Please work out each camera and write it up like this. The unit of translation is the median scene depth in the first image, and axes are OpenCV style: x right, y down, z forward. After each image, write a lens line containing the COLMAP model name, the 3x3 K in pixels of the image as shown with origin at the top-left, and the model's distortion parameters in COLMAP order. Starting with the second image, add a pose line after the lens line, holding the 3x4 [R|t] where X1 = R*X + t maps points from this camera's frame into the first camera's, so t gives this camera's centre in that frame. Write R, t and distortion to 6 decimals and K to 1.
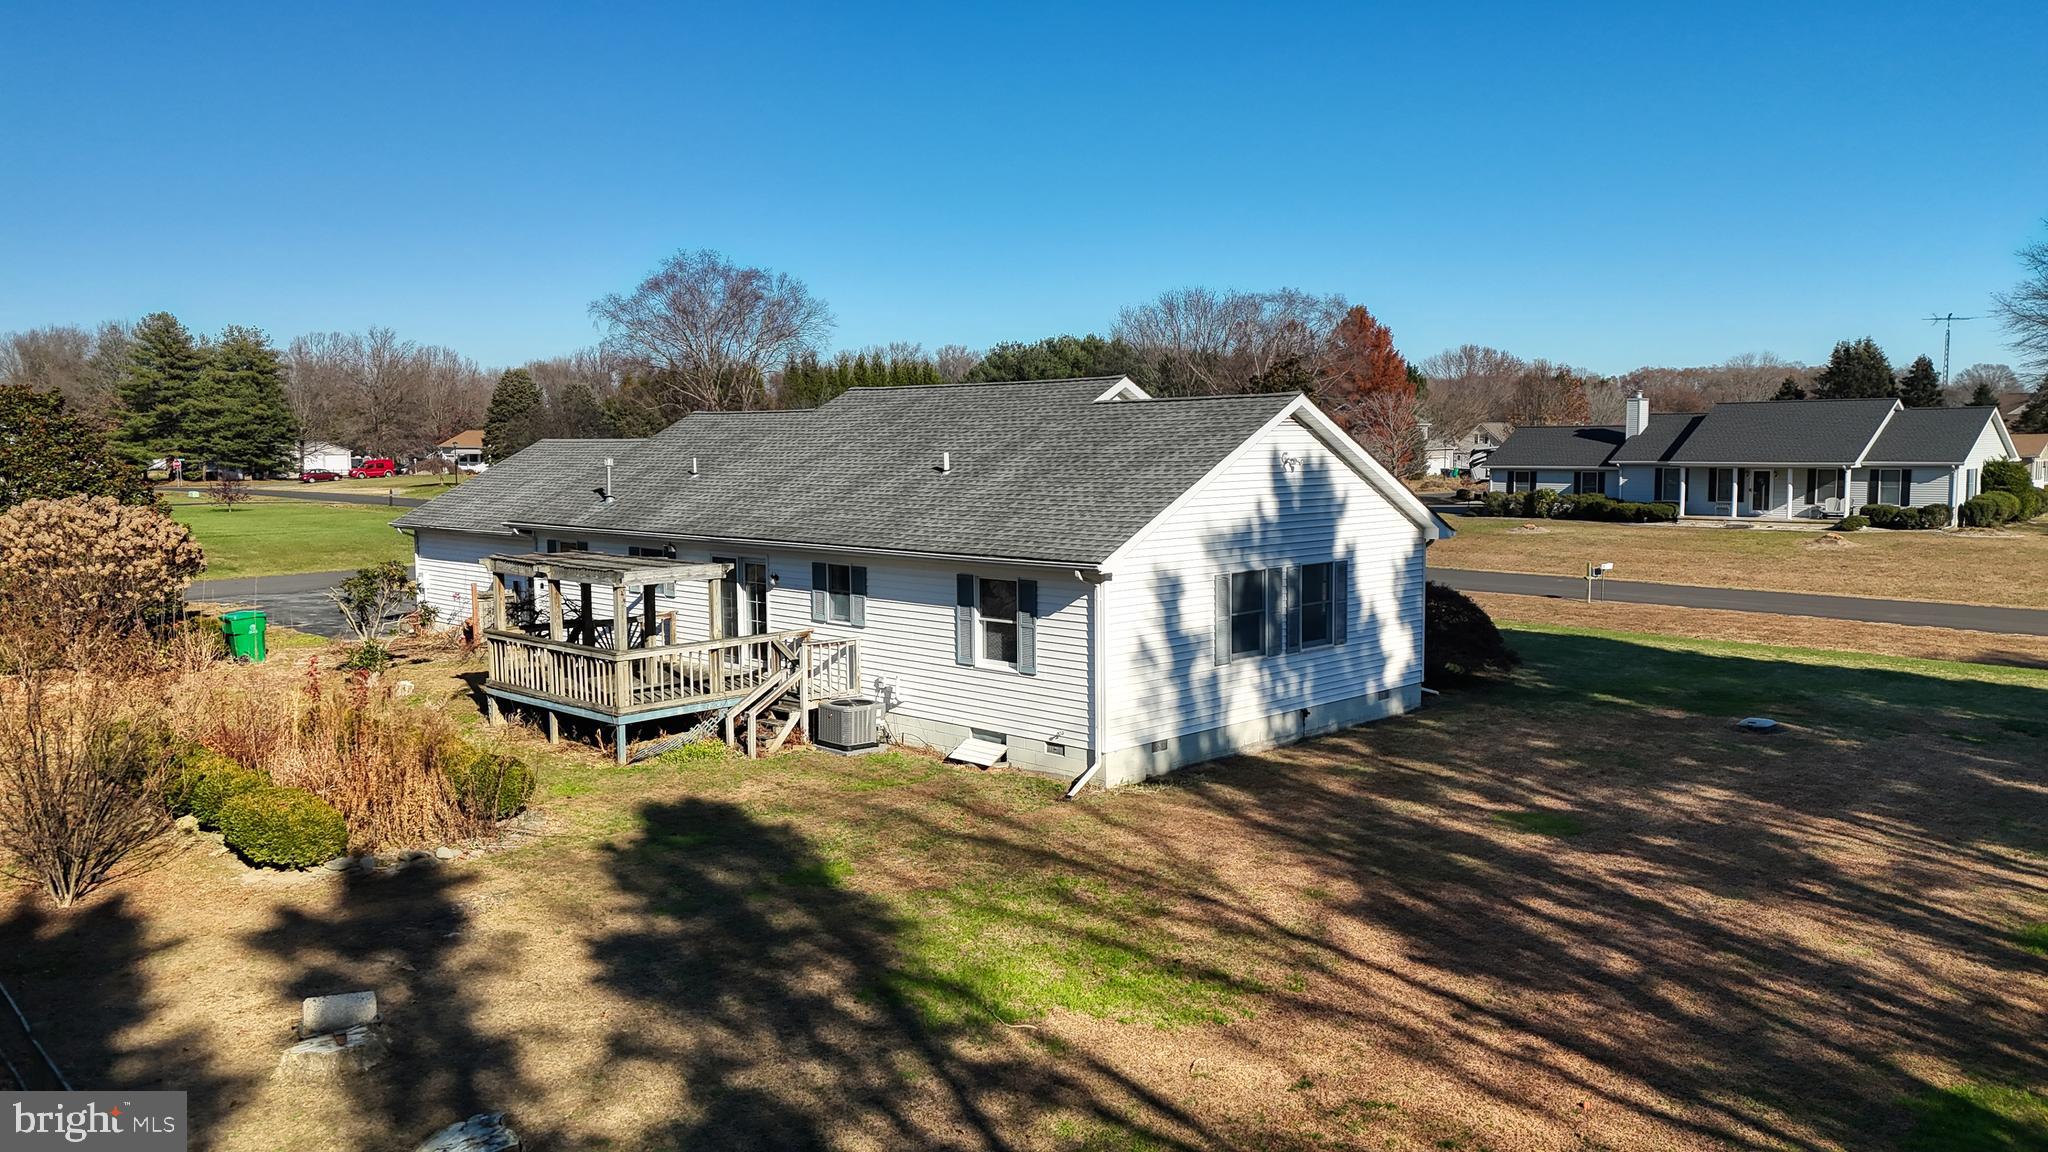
lens RADIAL K [[1529.9, 0, 1024.0], [0, 1529.9, 576.0], [0, 0, 1]] dist [0.035087, -0.031963]
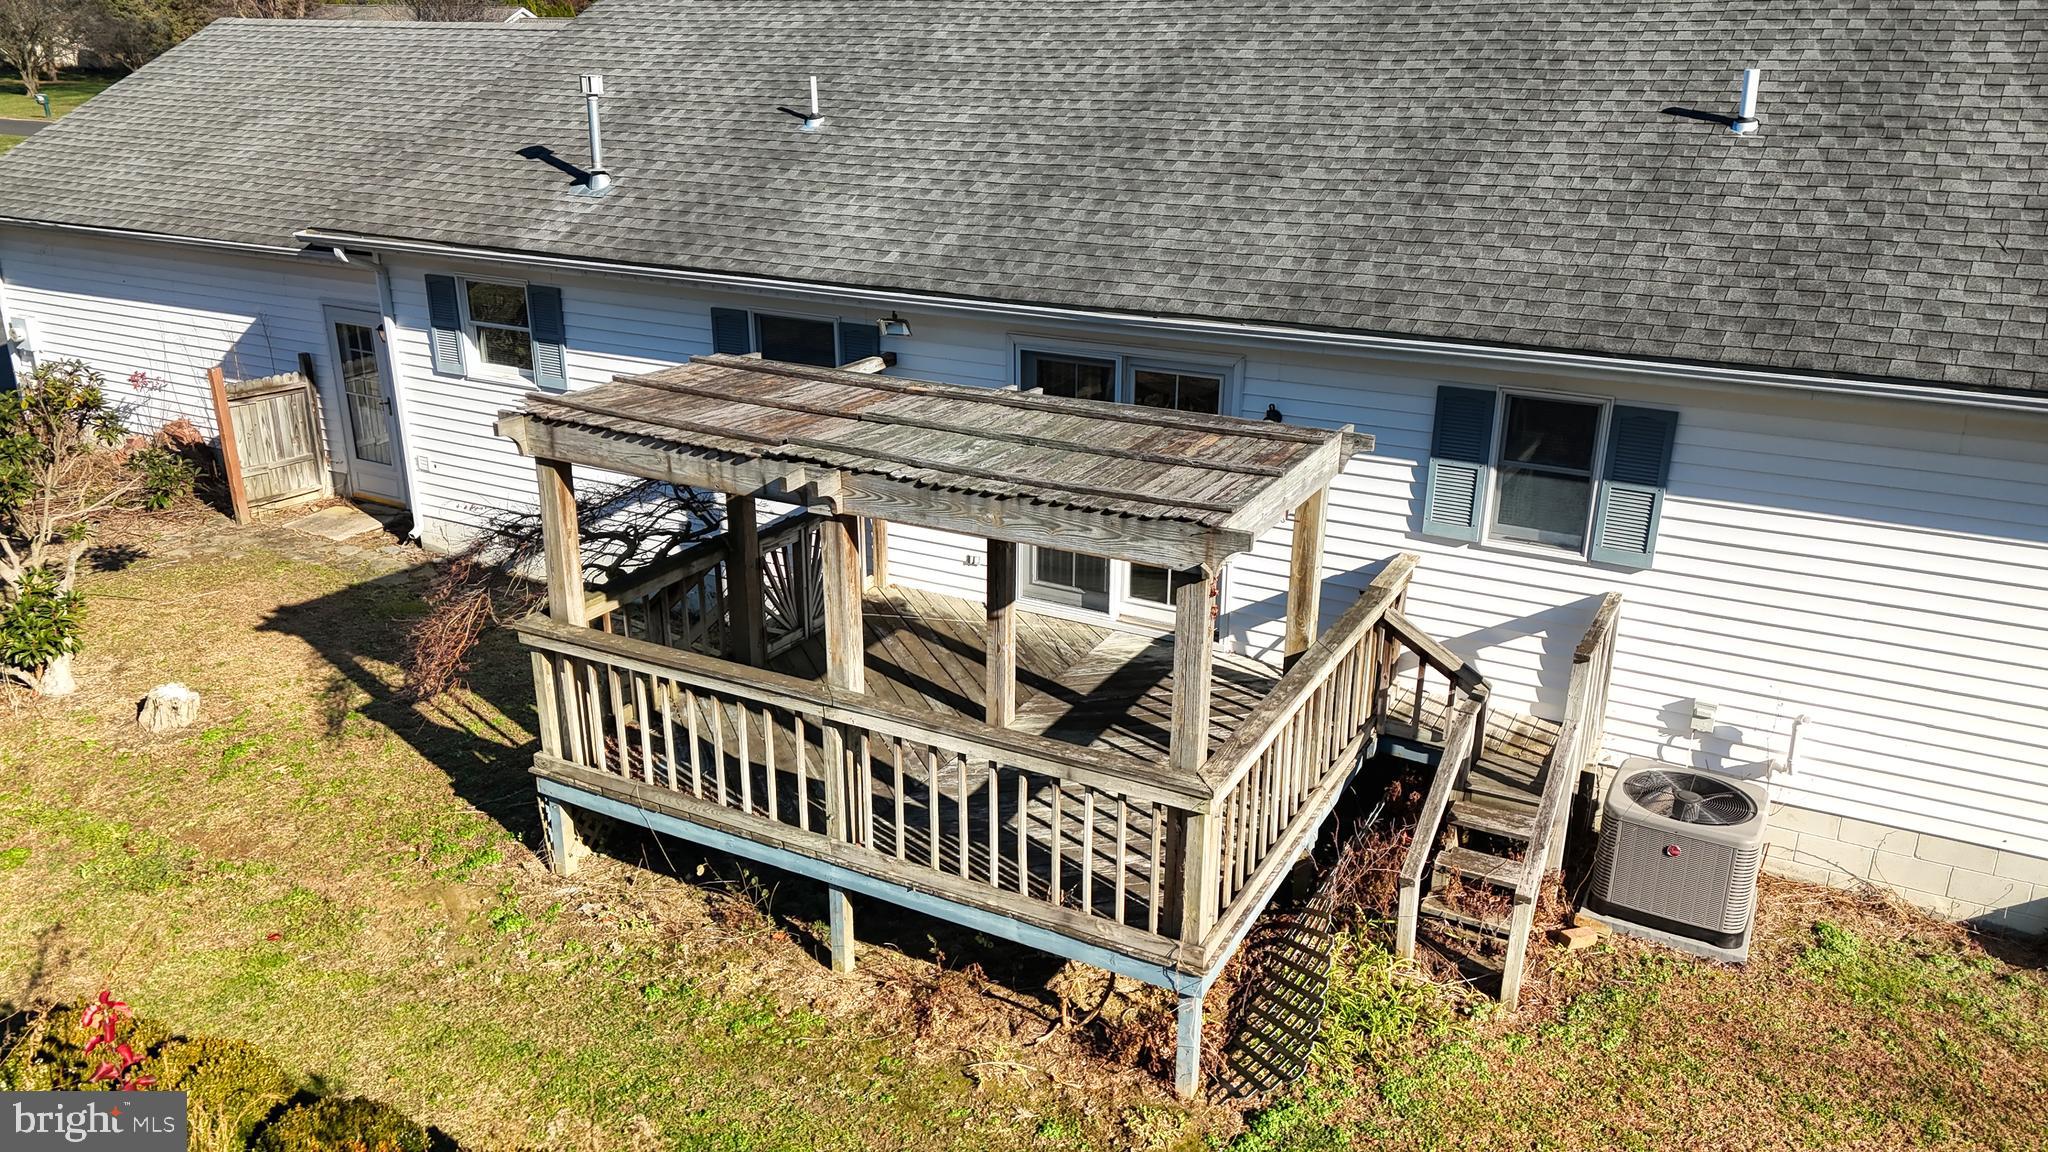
lens RADIAL K [[1529.9, 0, 1024.0], [0, 1529.9, 576.0], [0, 0, 1]] dist [0.035087, -0.031963]
pose [[0.961696, -0.085218, 0.260535, -0.335798], [0.017308, 0.967429, 0.252548, -0.060143], [-0.273571, -0.238366, 0.931848, 0.664905]]
